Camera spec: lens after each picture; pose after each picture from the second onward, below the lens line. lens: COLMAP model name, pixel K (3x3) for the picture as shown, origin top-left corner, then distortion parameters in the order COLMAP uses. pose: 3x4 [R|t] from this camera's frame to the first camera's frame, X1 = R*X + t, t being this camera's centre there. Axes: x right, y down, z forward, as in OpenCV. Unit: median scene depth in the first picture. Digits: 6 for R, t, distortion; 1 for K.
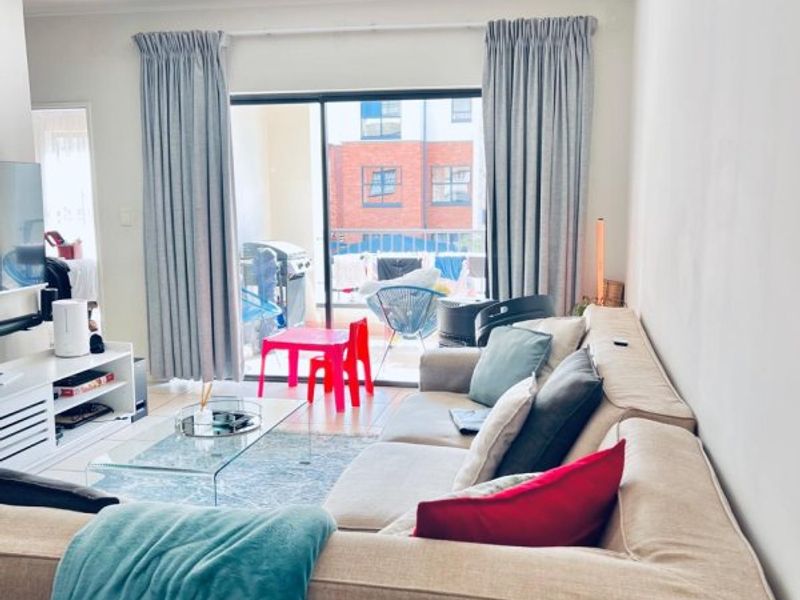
lens RADIAL K [[798.7, 0, 400.0], [0, 798.7, 300.0], [0, 0, 1]] dist [0.100532, -0.198559]
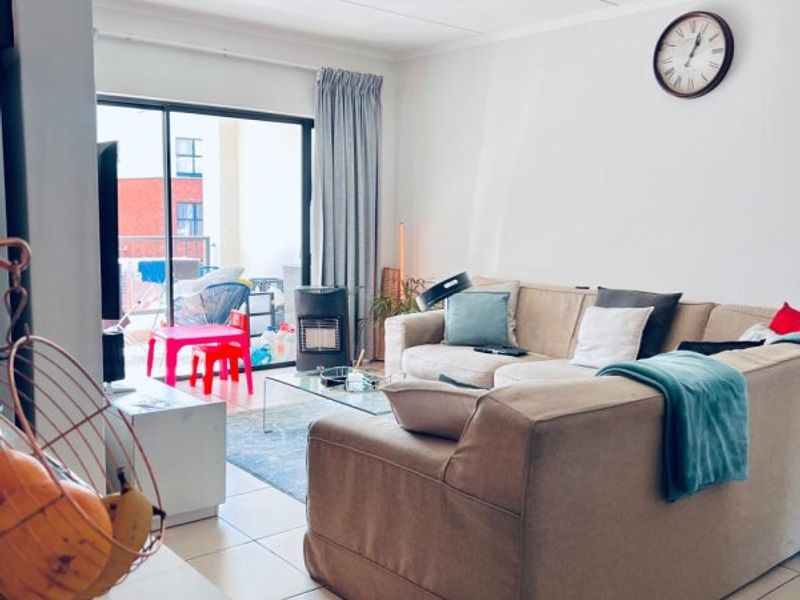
lens RADIAL K [[798.7, 0, 400.0], [0, 798.7, 300.0], [0, 0, 1]] dist [0.100532, -0.198559]
pose [[0.600539, -0.078464, 0.795736, -0.788636], [0.083298, 0.995898, 0.035336, -0.014797], [-0.795245, 0.045063, 0.604612, 0.143618]]
